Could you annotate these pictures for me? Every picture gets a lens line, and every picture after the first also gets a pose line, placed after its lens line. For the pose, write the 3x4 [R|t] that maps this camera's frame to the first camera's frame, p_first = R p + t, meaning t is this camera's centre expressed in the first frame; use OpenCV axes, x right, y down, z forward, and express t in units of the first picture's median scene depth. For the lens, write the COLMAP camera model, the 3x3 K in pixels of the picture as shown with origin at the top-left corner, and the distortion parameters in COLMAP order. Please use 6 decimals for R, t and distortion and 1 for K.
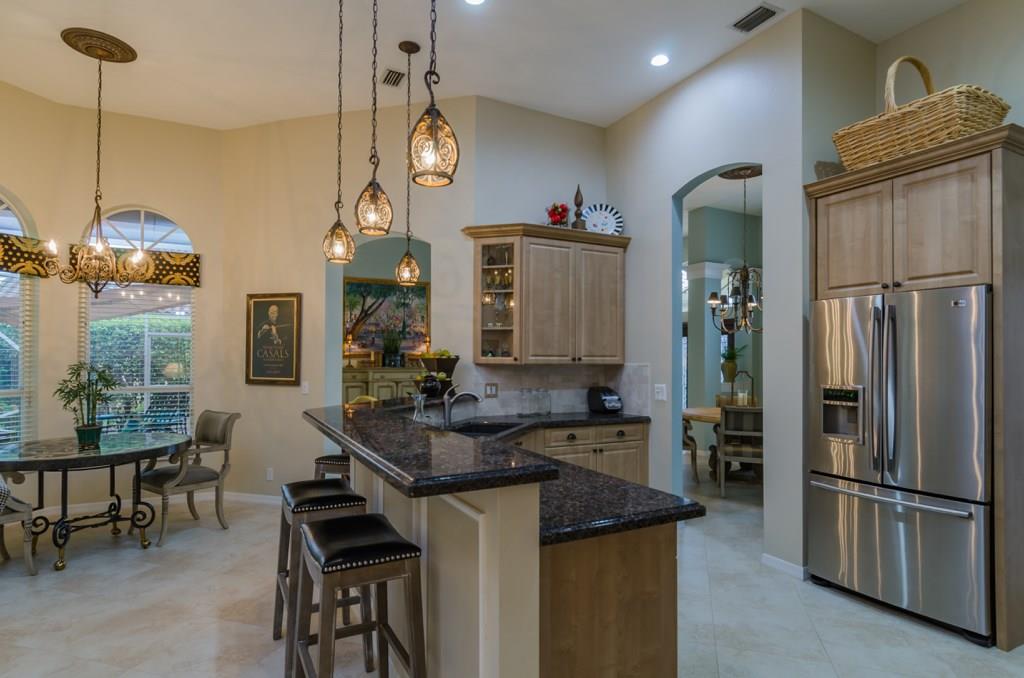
lens RADIAL K [[545.7, 0, 516.9], [0, 545.7, 356.5], [0, 0, 1]] dist [0.008041, -0.009929]
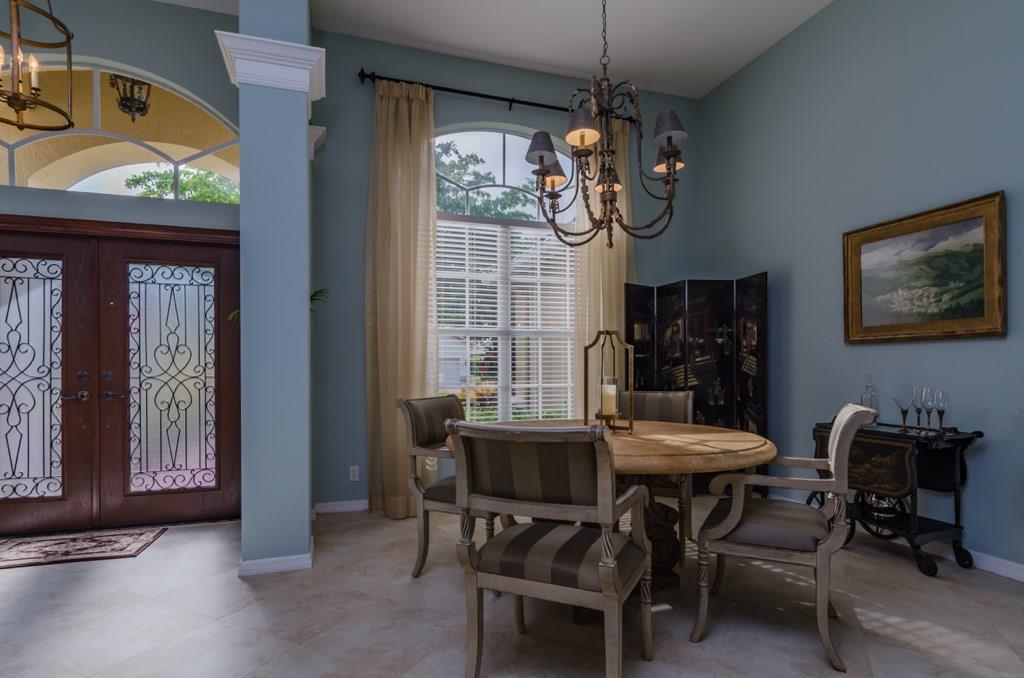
lens RADIAL K [[545.7, 0, 517.6], [0, 545.7, 369.9], [0, 0, 1]] dist [0.008041, -0.009929]
pose [[0.166340, -0.010855, 0.986009, -0.007453], [-0.004750, 0.999919, 0.011809, 0.071806], [-0.986057, -0.006648, 0.166275, 1.381859]]
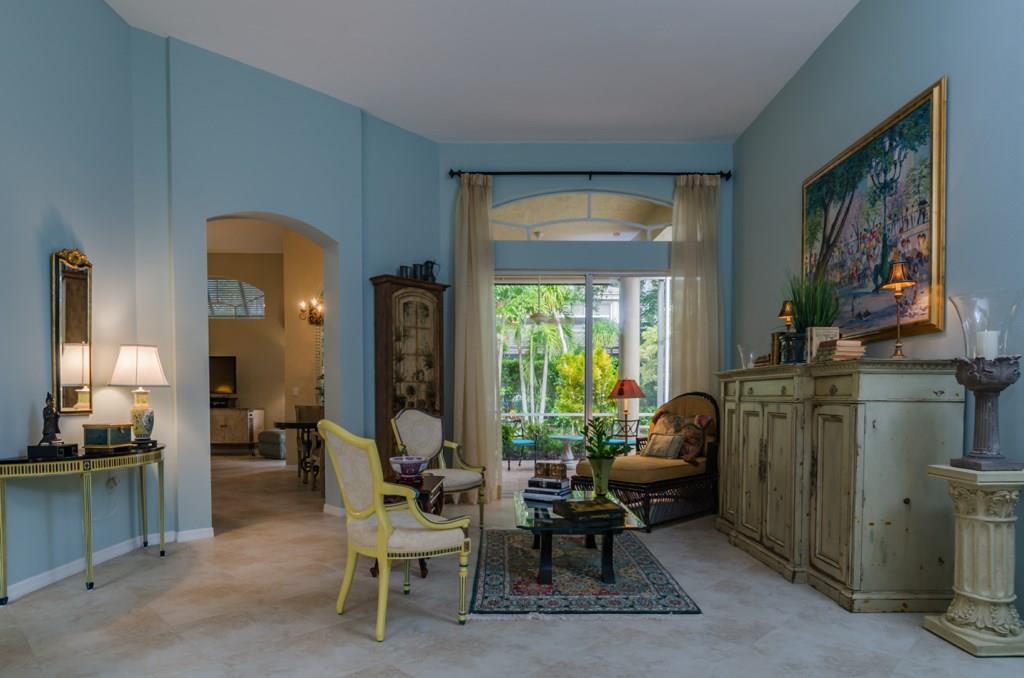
lens RADIAL K [[596.1, 0, 518.6], [0, 596.1, 415.0], [0, 0, 1]] dist [-0.002549, 0.002401]
pose [[-0.463775, 0.023898, -0.885630, 0.498936], [0.003095, 0.999674, 0.025355, 0.082540], [0.885947, 0.009018, -0.463698, 1.985560]]
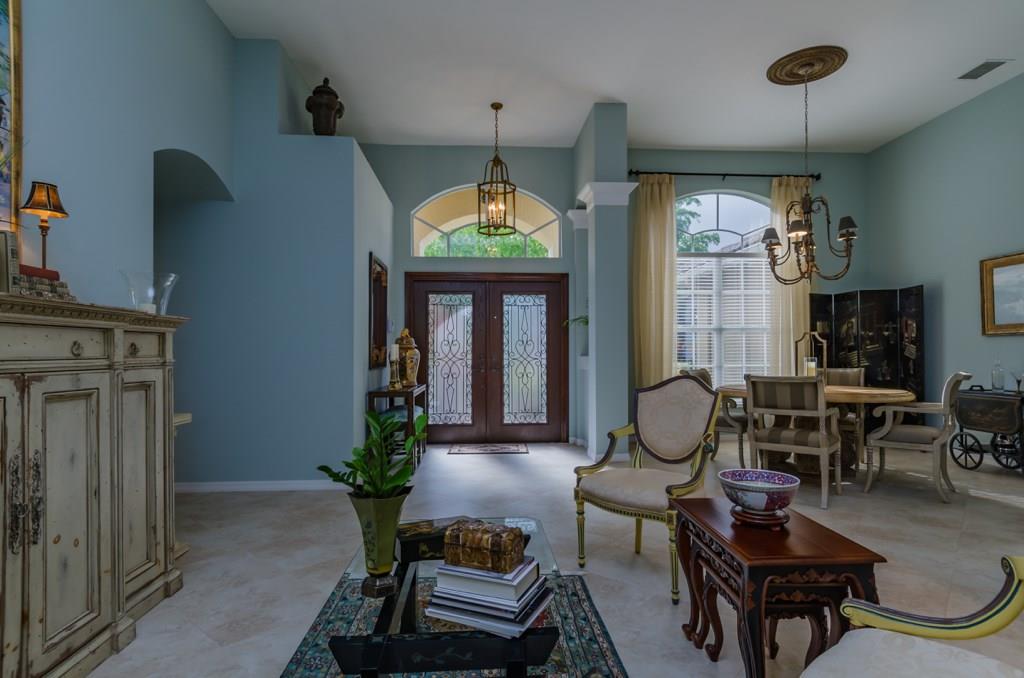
lens RADIAL K [[545.7, 0, 514.4], [0, 545.7, 347.1], [0, 0, 1]] dist [0.008041, -0.009929]
pose [[0.415745, 0.004688, 0.909469, -0.607604], [-0.002020, 0.999989, -0.004231, 0.070431], [-0.909479, -0.000078, 0.415750, 1.464103]]
